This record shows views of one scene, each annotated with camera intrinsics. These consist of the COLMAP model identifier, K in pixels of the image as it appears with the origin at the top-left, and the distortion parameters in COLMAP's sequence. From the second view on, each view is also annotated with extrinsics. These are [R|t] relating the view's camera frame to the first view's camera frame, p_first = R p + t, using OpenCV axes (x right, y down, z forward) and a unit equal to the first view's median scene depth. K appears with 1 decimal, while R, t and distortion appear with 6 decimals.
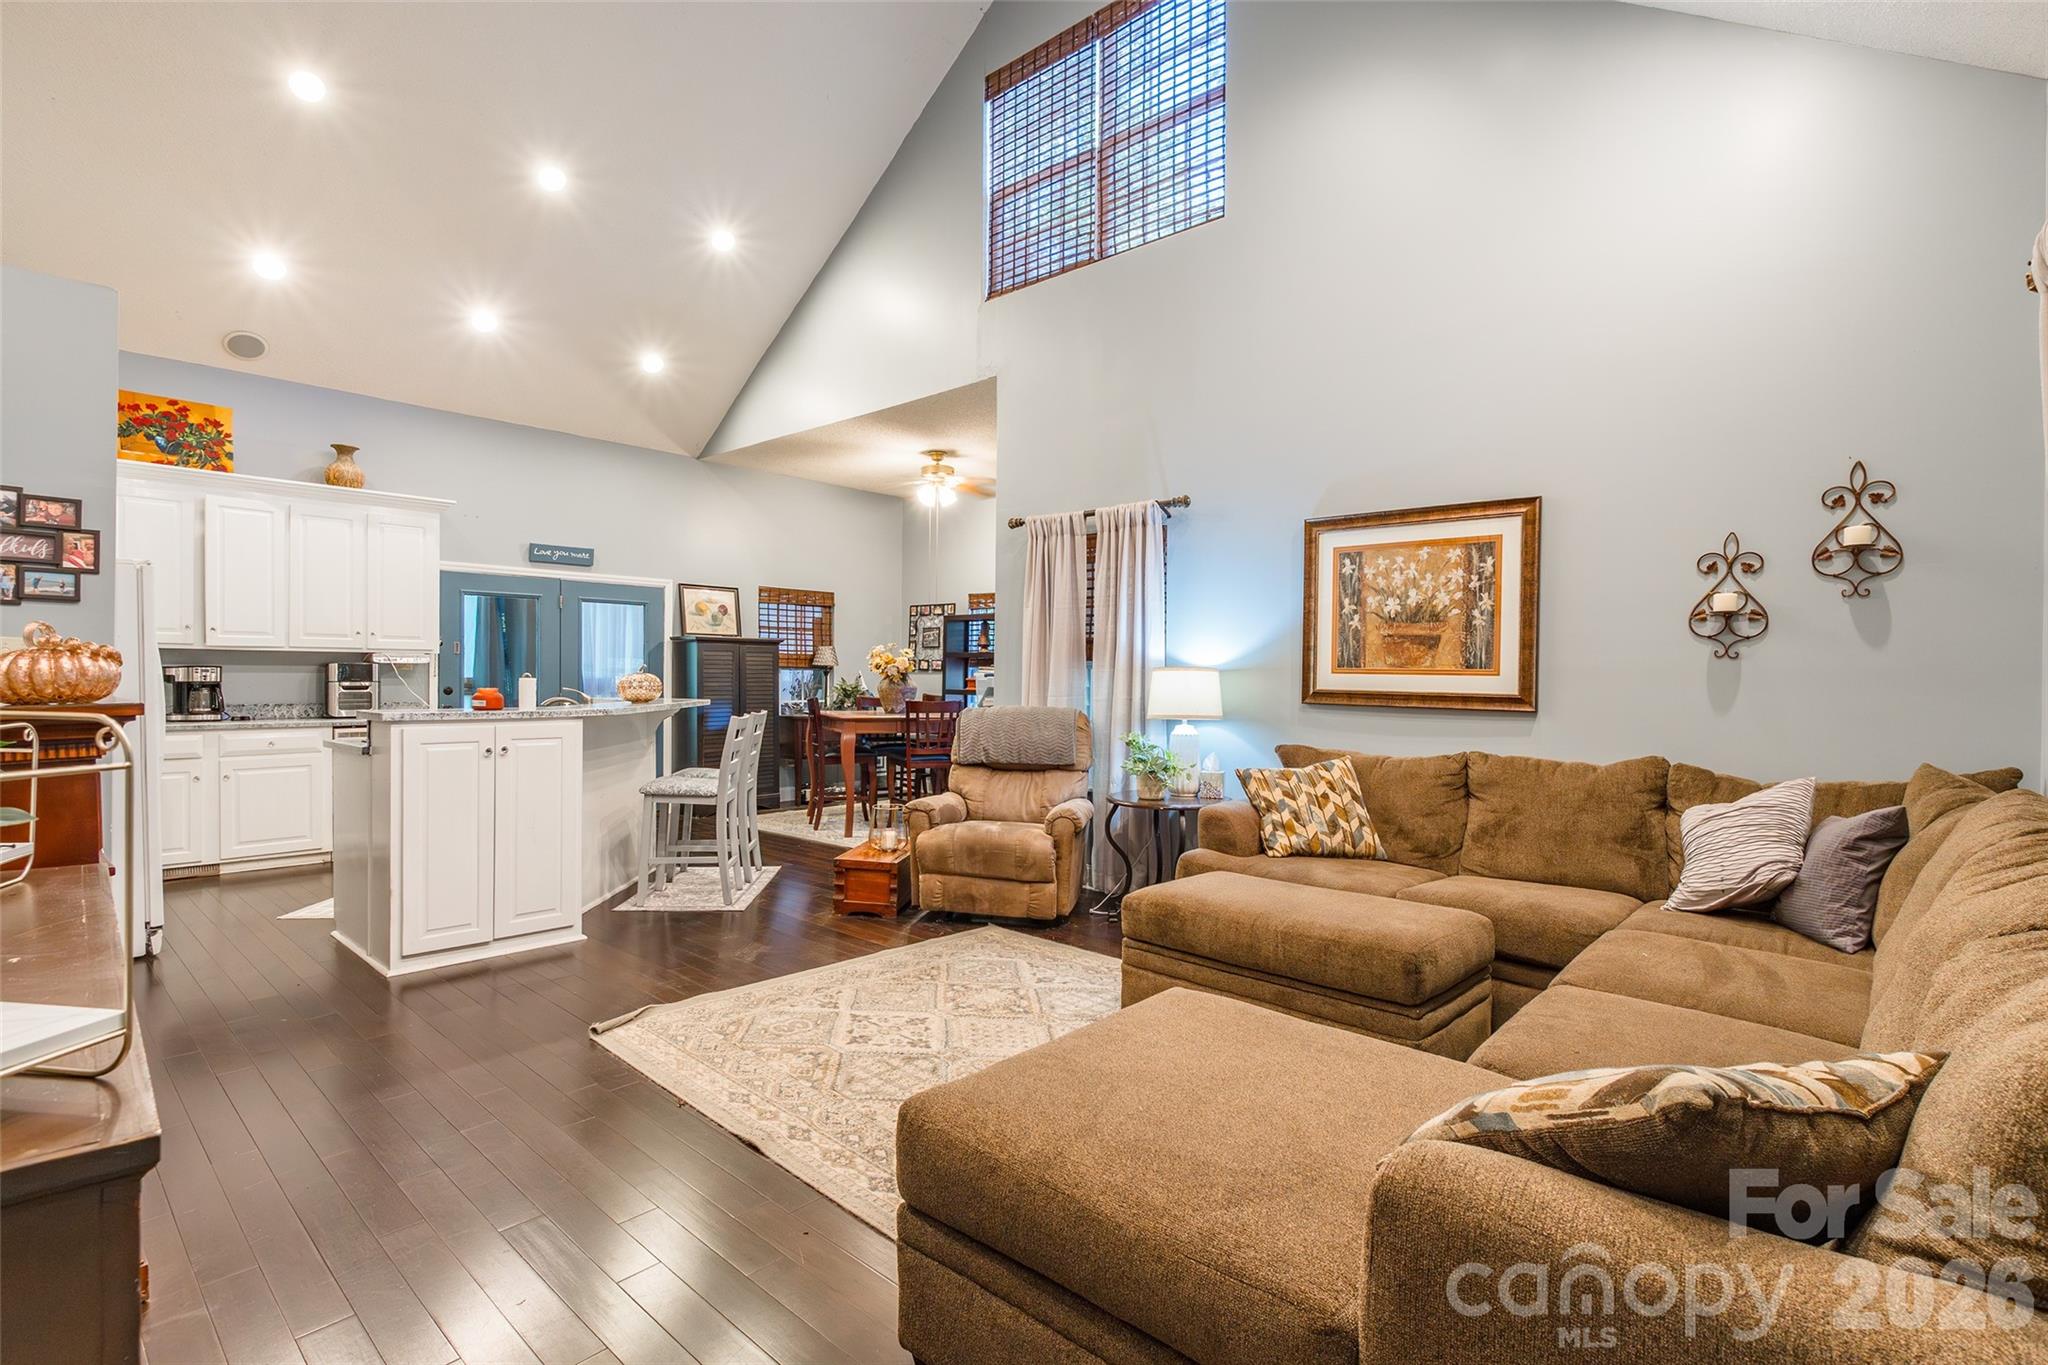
lens RADIAL K [[984.5, 0, 1014.6], [0, 984.5, 697.6], [0, 0, 1]] dist [-0.005597, -0.000187]
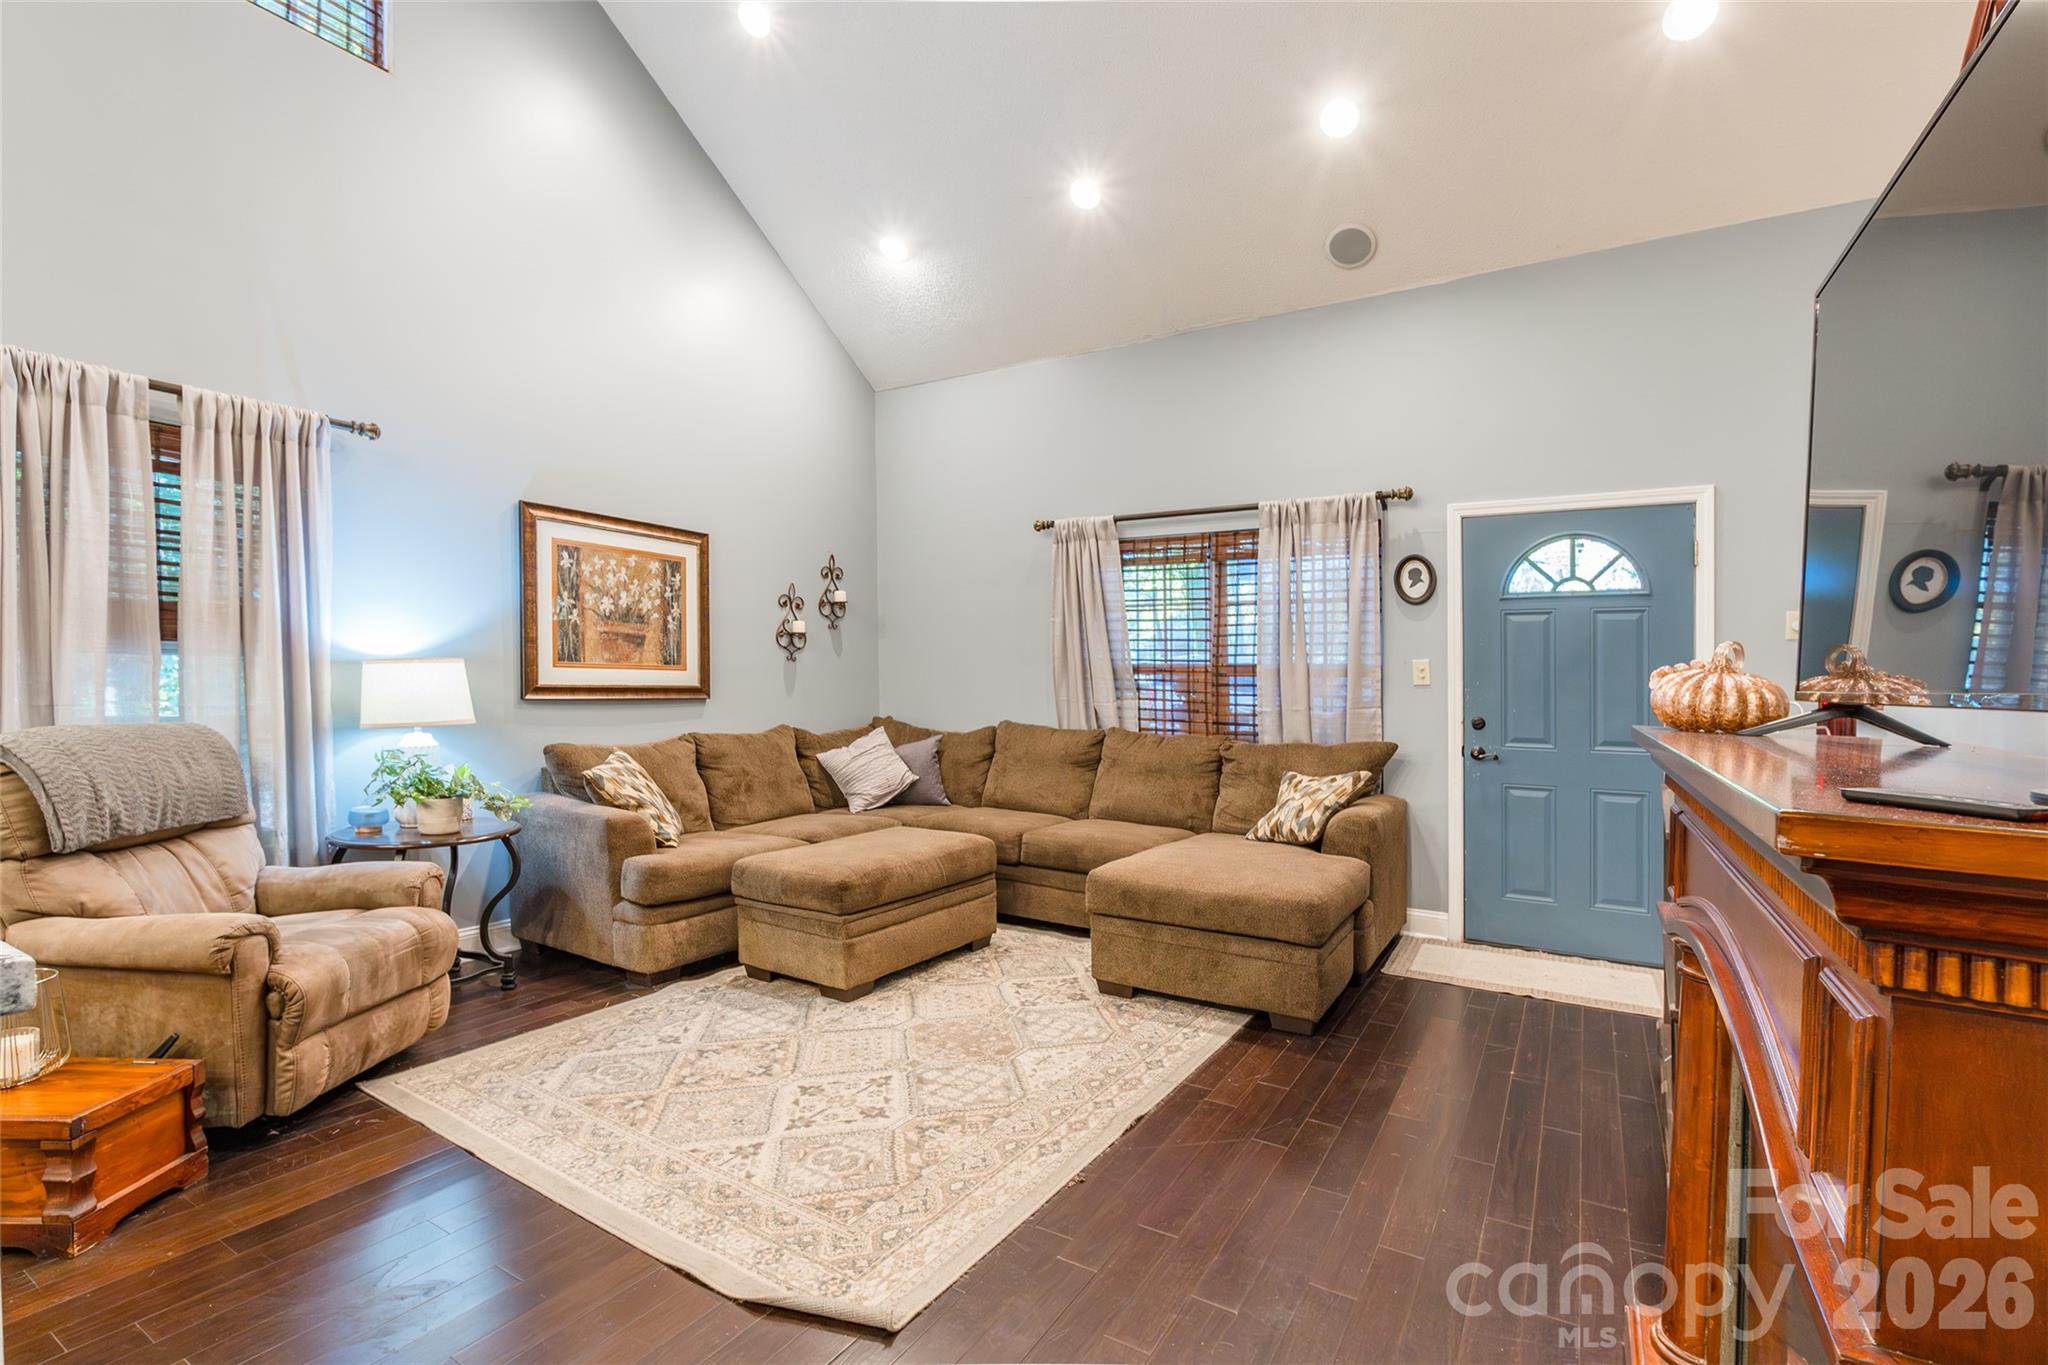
lens RADIAL K [[984.5, 0, 1017.1], [0, 984.5, 675.8], [0, 0, 1]] dist [-0.005597, -0.000187]
pose [[-0.225223, -0.010258, 0.974253, -0.795152], [0.006696, 0.999905, 0.012076, -0.027201], [-0.974284, 0.009243, -0.225133, 0.848912]]
